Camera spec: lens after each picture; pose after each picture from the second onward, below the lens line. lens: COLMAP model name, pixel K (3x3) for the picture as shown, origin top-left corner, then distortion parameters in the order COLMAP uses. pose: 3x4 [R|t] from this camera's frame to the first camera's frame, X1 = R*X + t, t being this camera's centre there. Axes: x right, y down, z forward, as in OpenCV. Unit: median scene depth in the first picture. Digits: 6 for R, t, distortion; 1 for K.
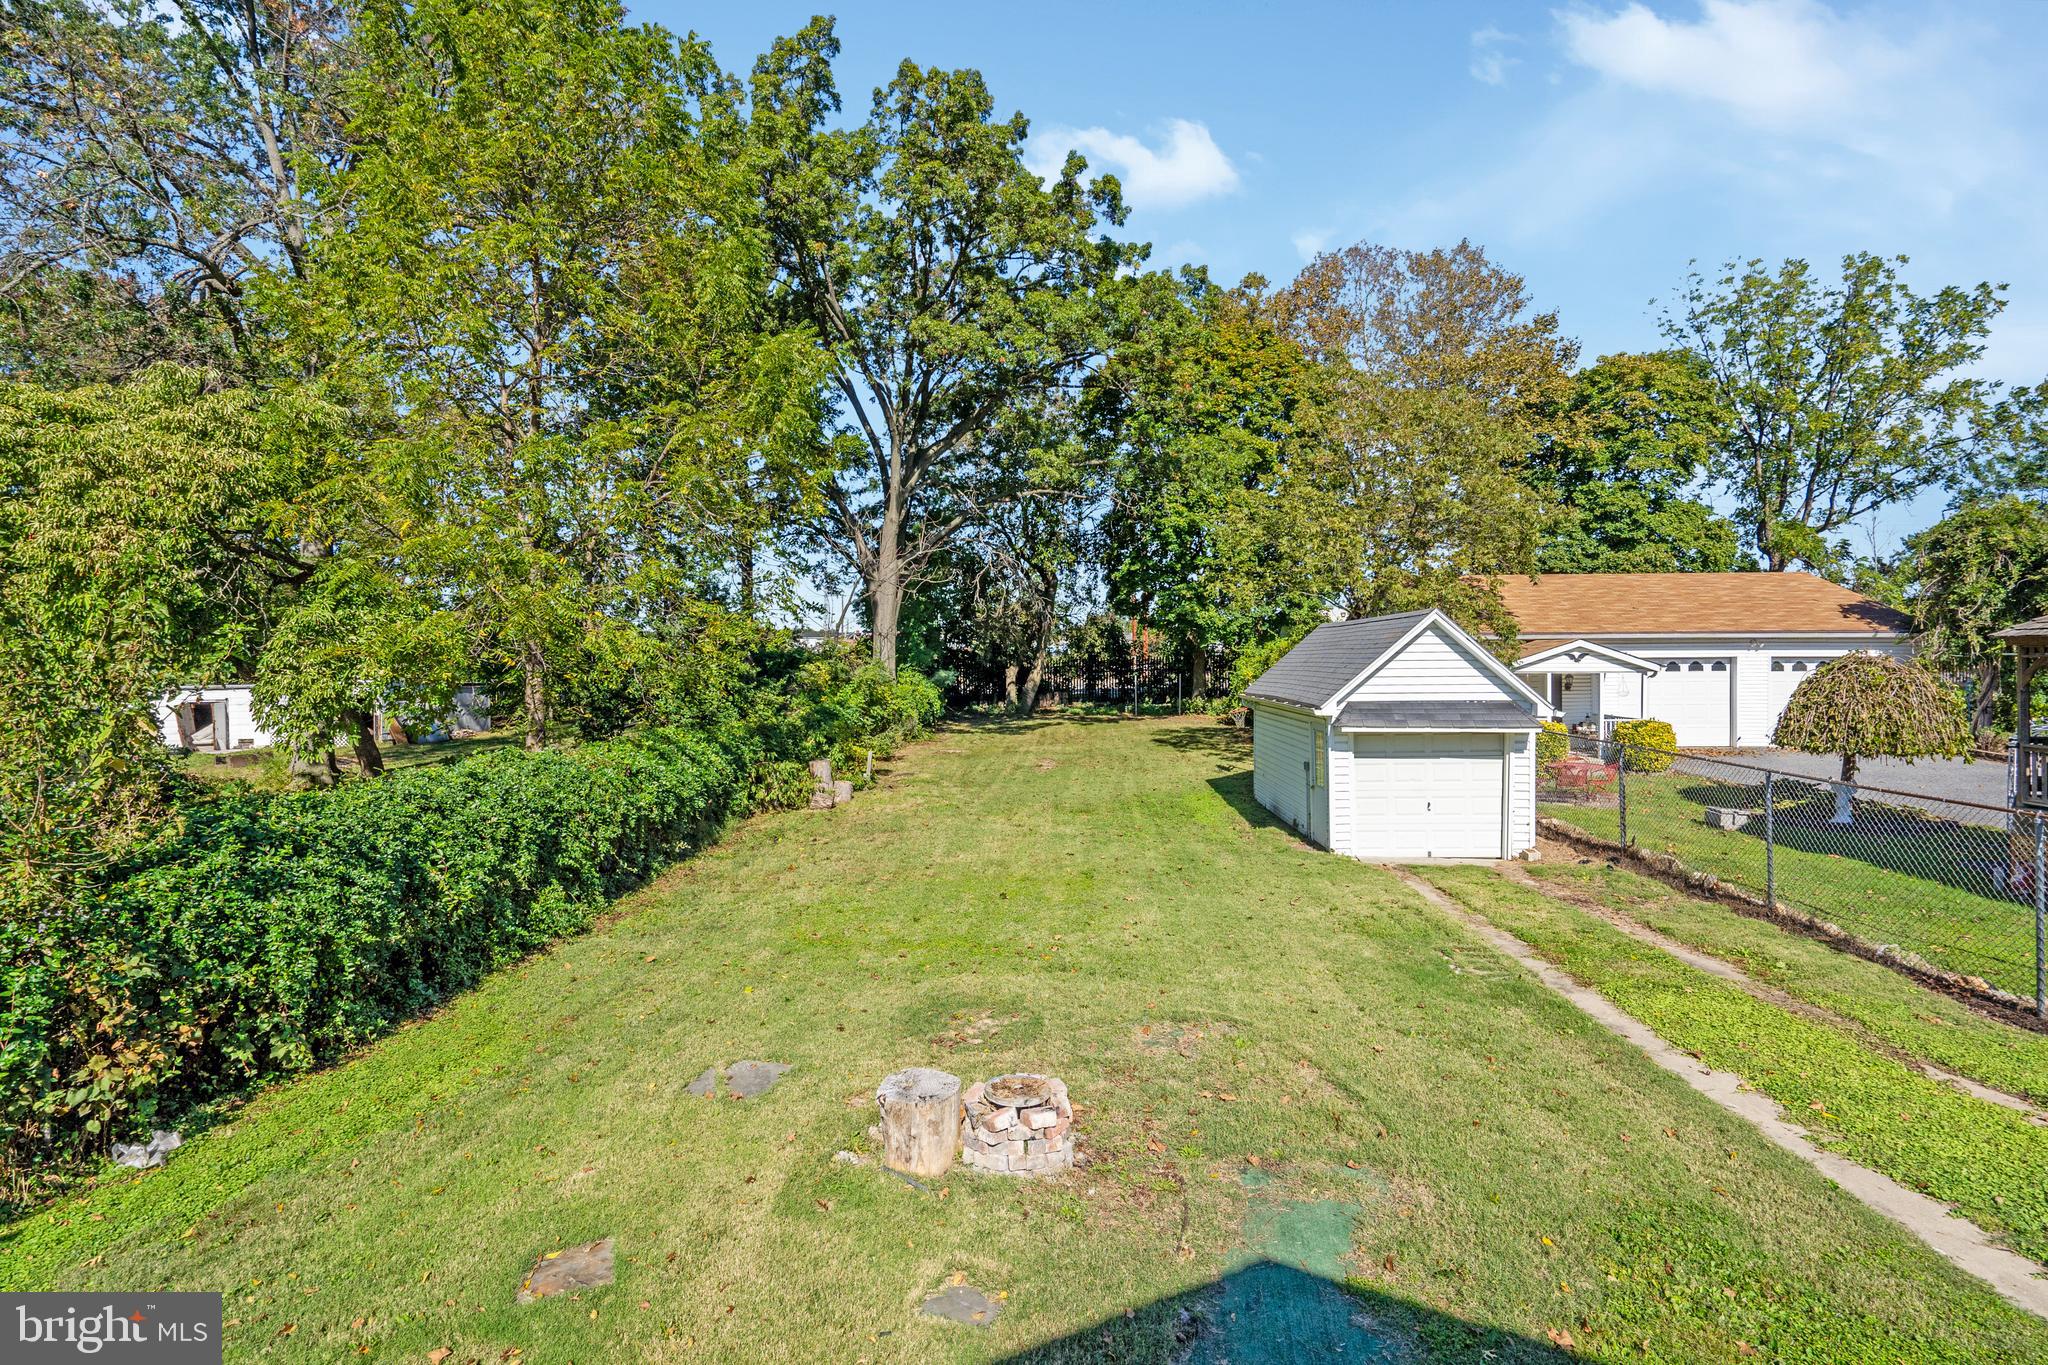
lens RADIAL K [[929.2, 0, 1024.0], [0, 929.2, 682.5], [0, 0, 1]] dist [-0.000208, 0.000029]
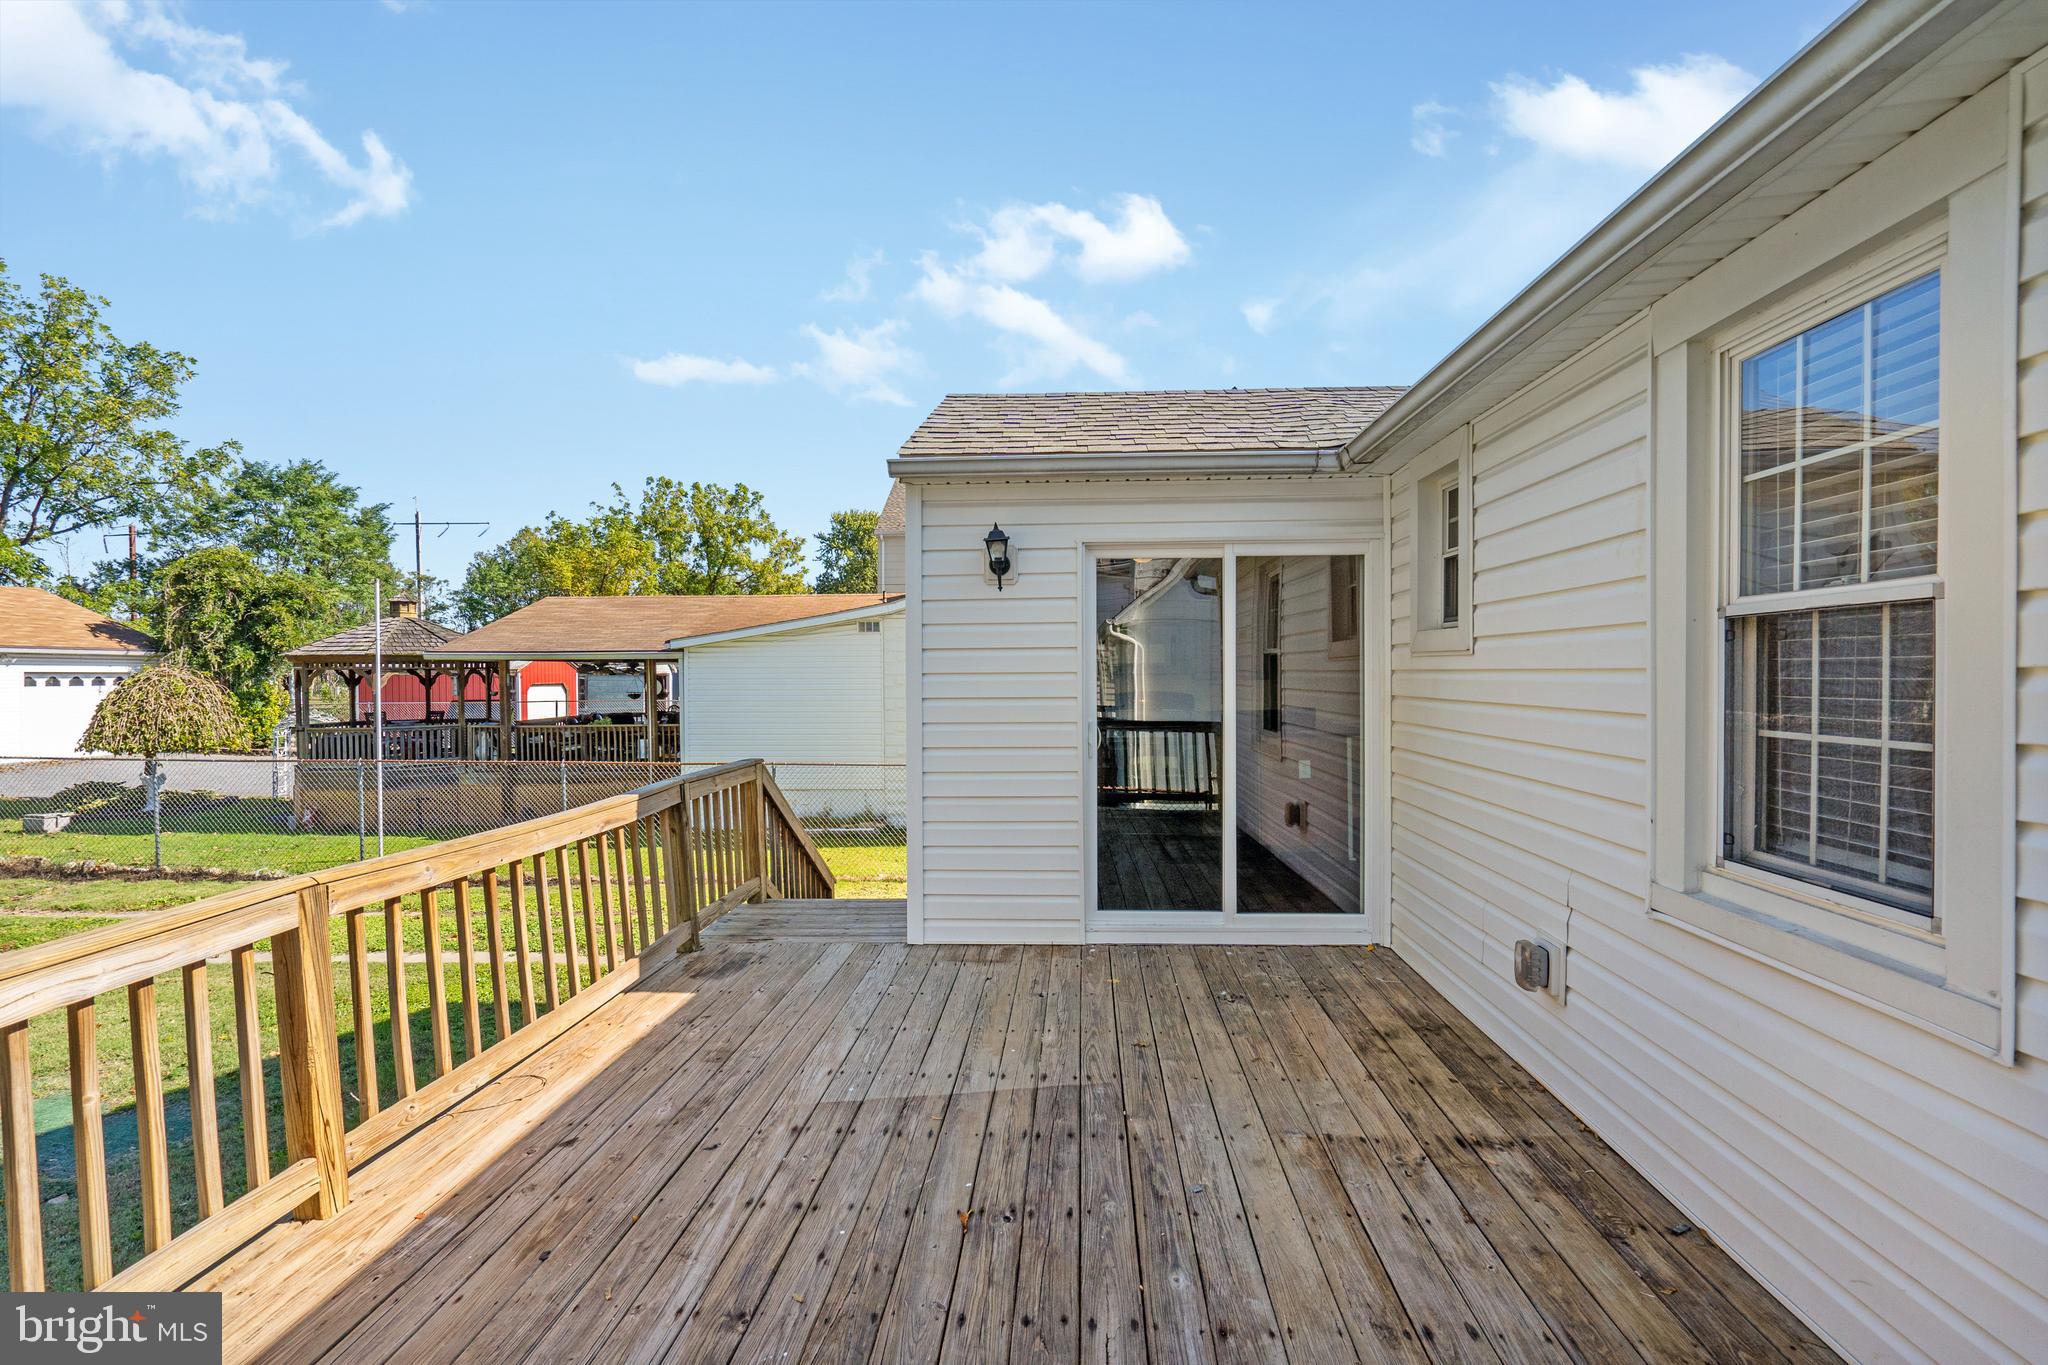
lens RADIAL K [[929.2, 0, 1024.0], [0, 929.2, 682.5], [0, 0, 1]] dist [-0.000208, 0.000029]
pose [[0.000897, -0.005111, 0.999987, -0.189599], [0.028344, 0.999585, 0.005084, 0.008753], [-0.999598, 0.028339, 0.001041, -0.070994]]
